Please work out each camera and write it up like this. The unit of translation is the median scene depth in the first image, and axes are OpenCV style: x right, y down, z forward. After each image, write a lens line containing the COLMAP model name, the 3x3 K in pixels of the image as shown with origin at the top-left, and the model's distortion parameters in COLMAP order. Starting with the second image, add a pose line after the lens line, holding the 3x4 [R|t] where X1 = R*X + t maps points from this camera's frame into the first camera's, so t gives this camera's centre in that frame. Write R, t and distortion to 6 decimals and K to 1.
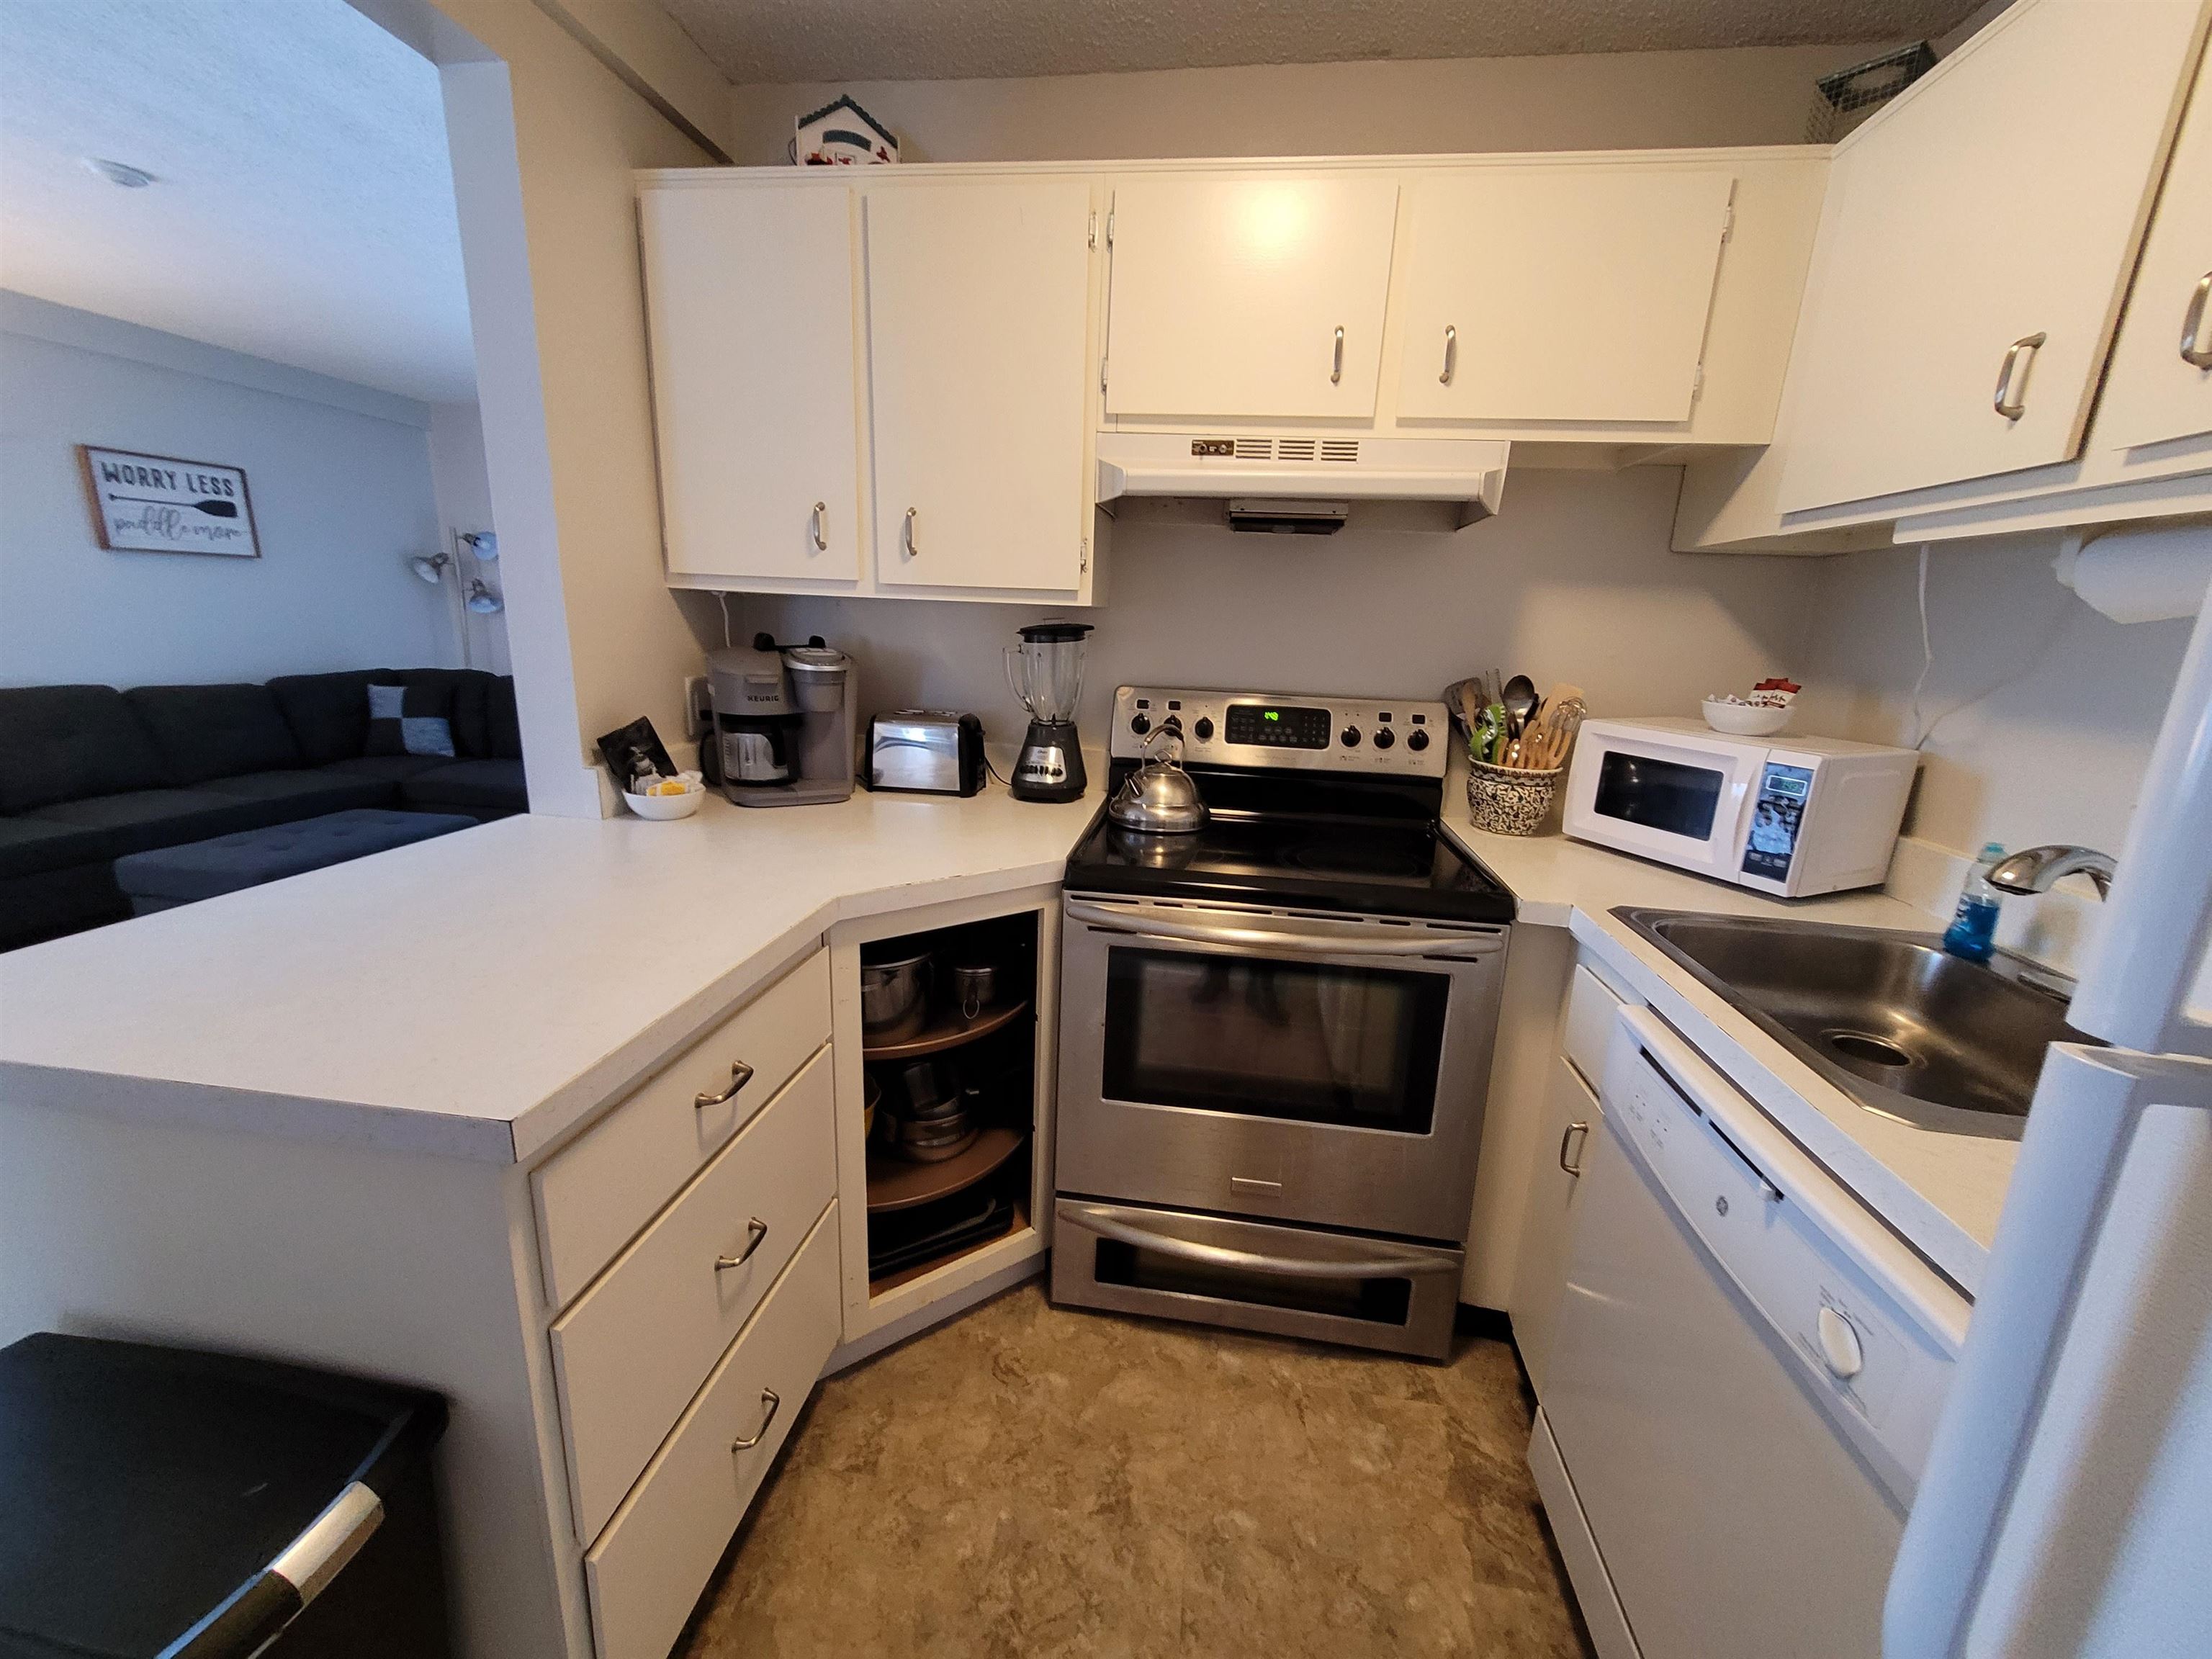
lens RADIAL K [[887.9, 0, 1106.0], [0, 887.9, 829.5], [0, 0, 1]] dist [0.012766, 0.000067]
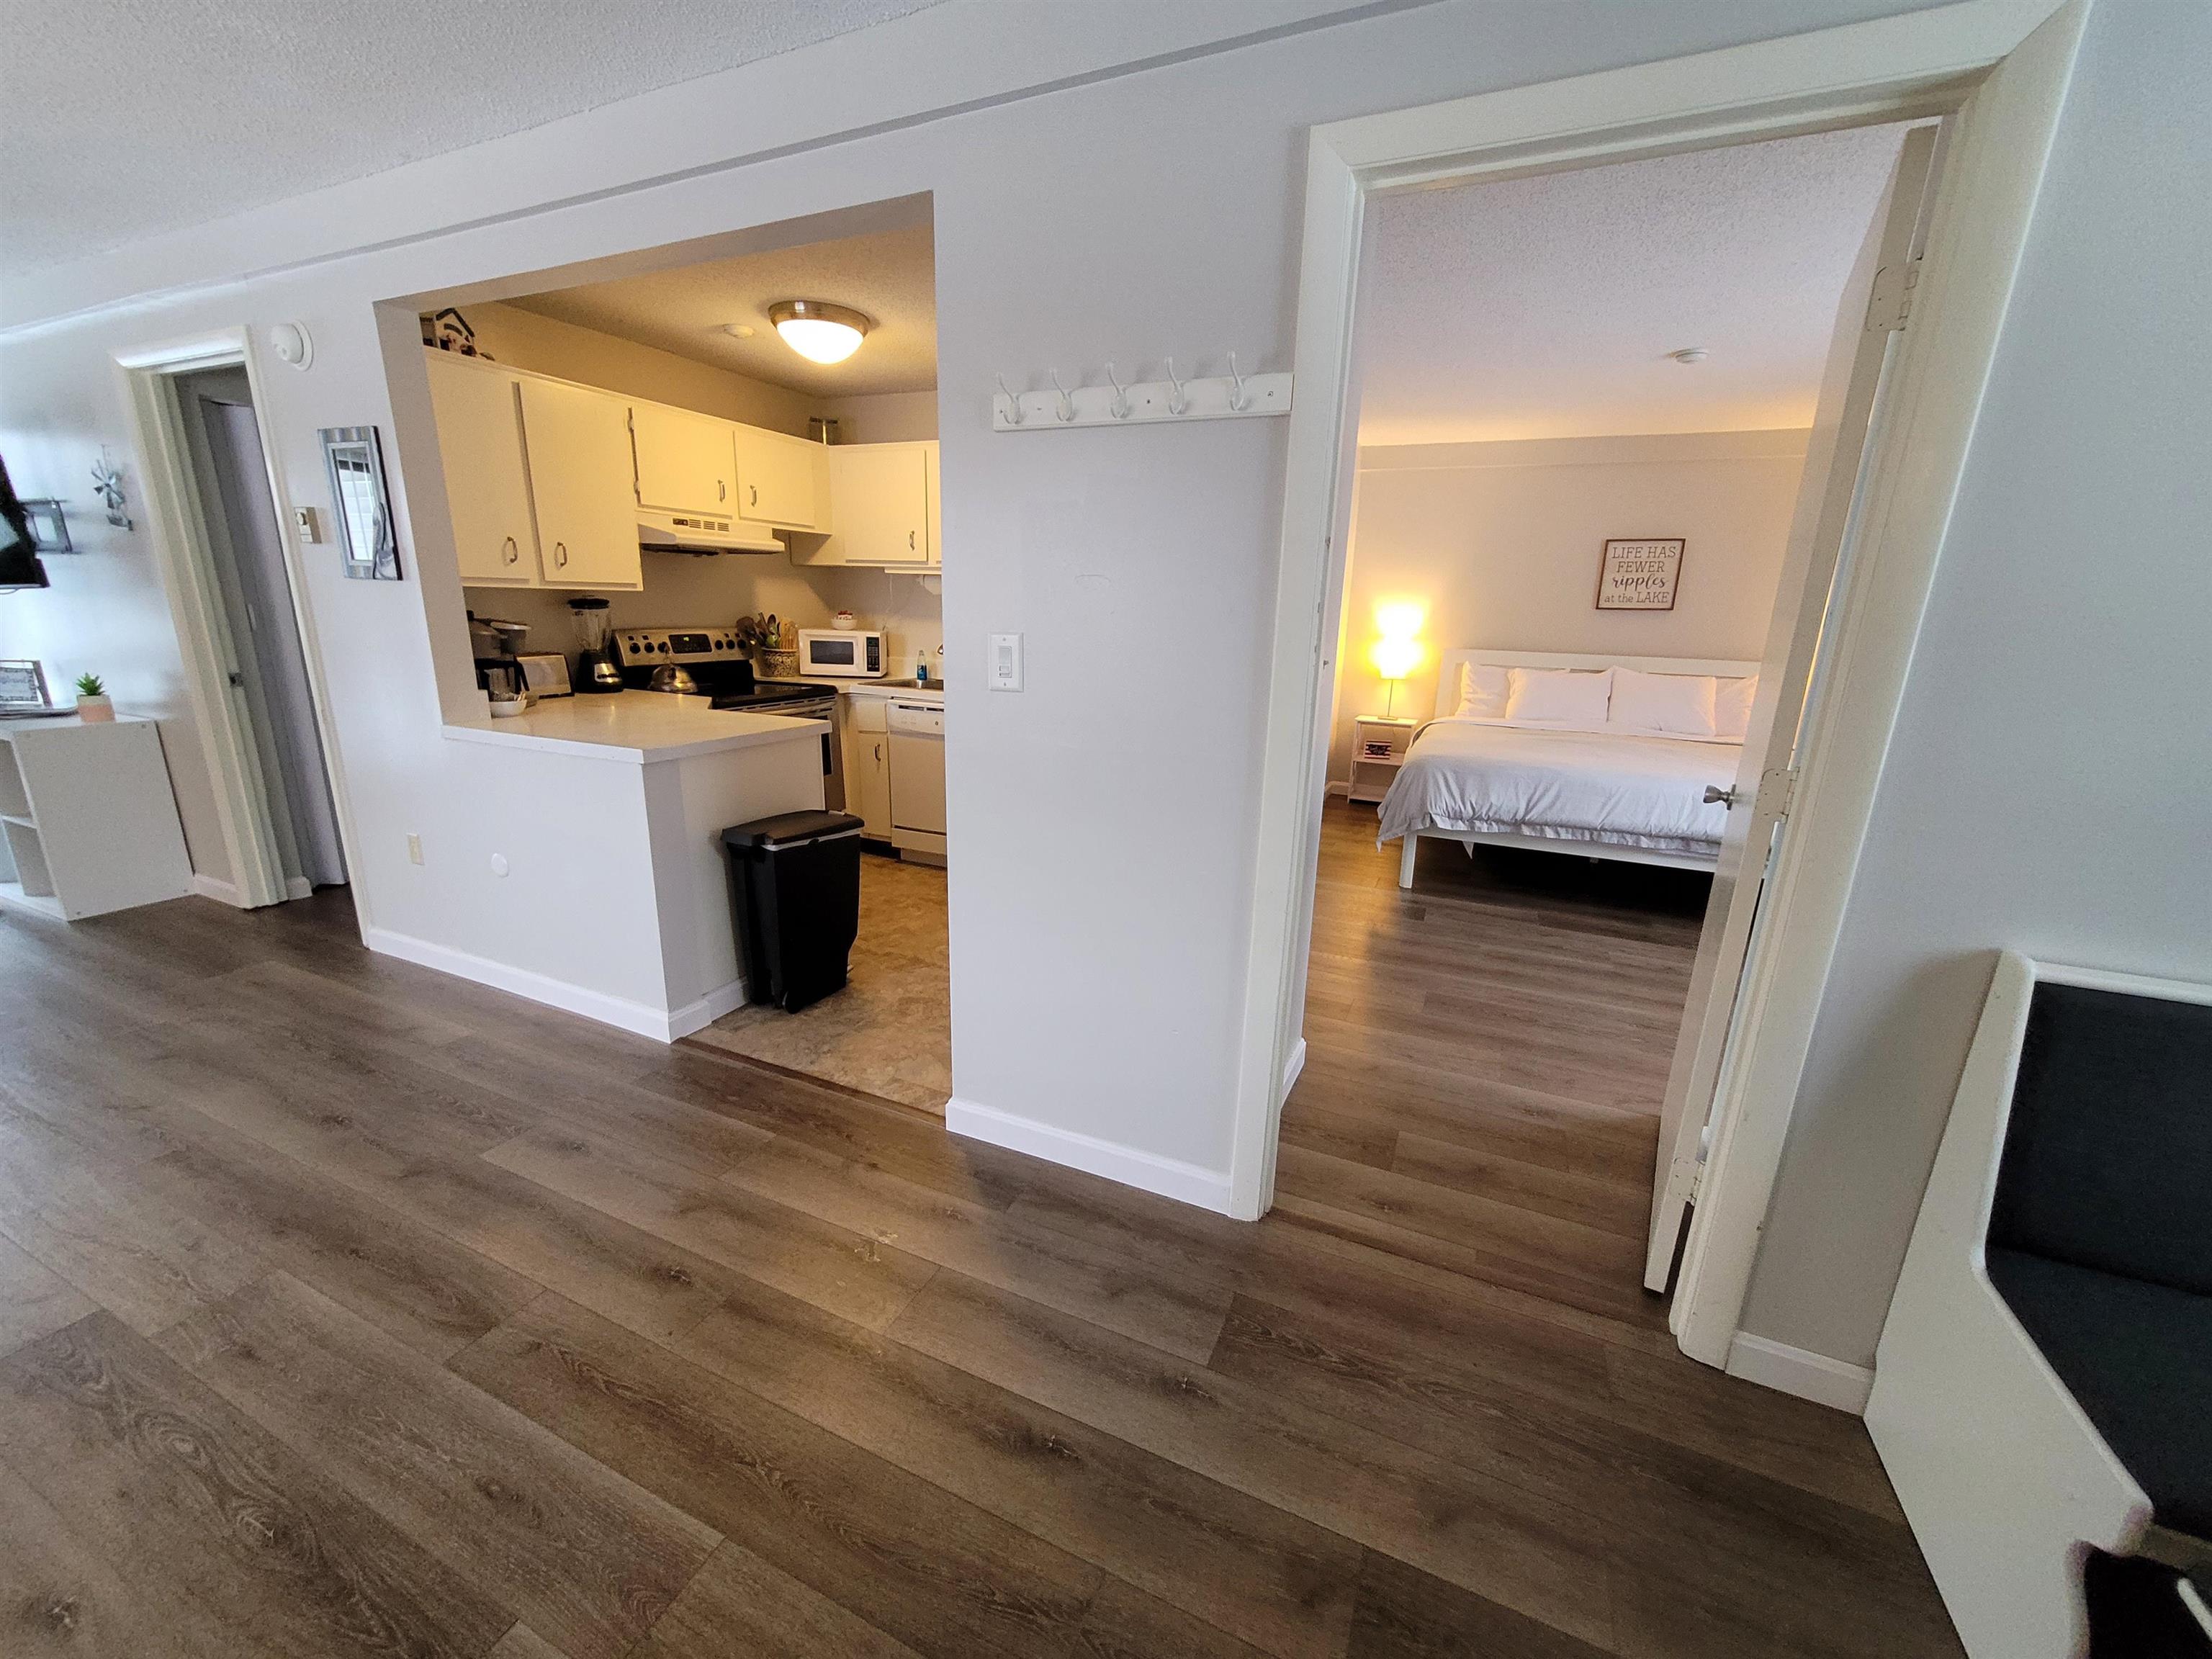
lens RADIAL K [[867.4, 0, 1108.2], [0, 867.4, 834.8], [0, 0, 1]] dist [0.000269, 0.000493]
pose [[0.279618, -0.277787, 0.919047, -1.858661], [0.211730, 0.951505, 0.223179, 0.083061], [-0.936474, 0.132185, 0.324874, -0.677712]]
